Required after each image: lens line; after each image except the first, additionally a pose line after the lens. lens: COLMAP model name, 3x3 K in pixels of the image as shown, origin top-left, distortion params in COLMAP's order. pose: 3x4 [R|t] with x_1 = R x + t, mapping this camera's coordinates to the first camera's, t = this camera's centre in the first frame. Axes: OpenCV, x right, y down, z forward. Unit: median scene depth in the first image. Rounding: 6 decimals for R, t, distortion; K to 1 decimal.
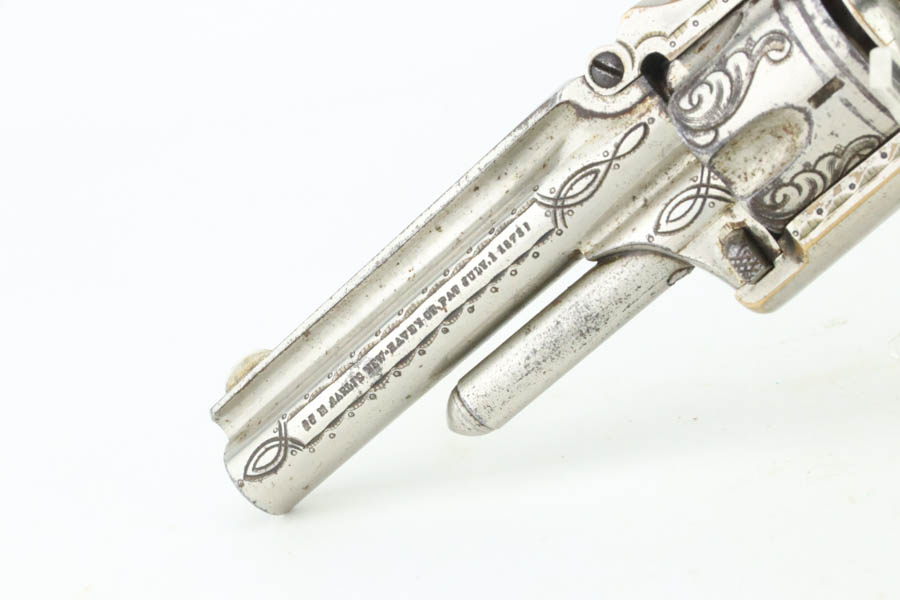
lens RADIAL K [[5561.5, 0, 450.0], [0, 5561.5, 300.0], [0, 0, 1]] dist [0.411050, -27.616704]
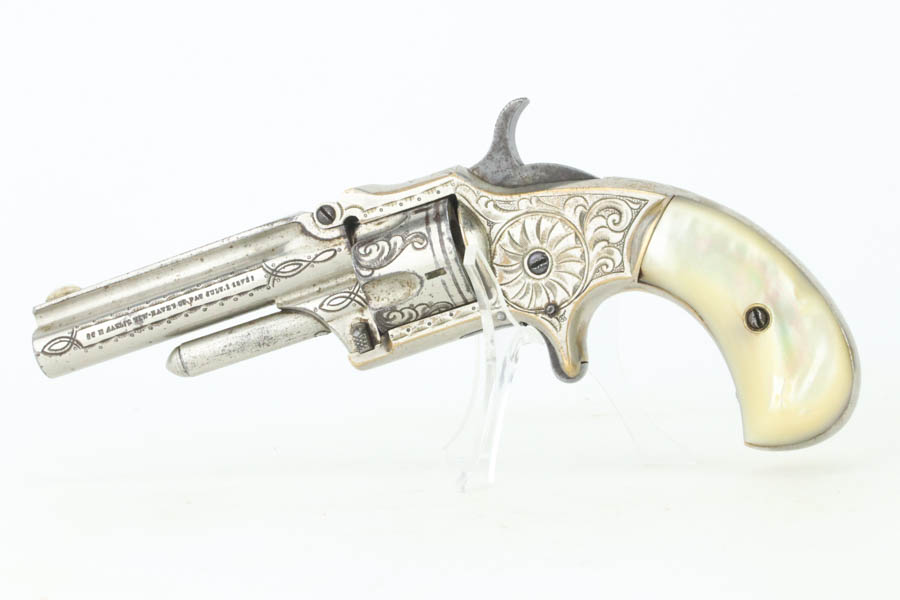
lens RADIAL K [[4726.7, 0, 450.0], [0, 4726.7, 300.0], [0, 0, 1]] dist [2.635411, -4.581231]
pose [[0.930450, 0.355227, 0.089865, -0.063299], [-0.355280, 0.934624, -0.015951, -0.004898], [-0.089656, -0.017085, 0.995826, -0.547046]]
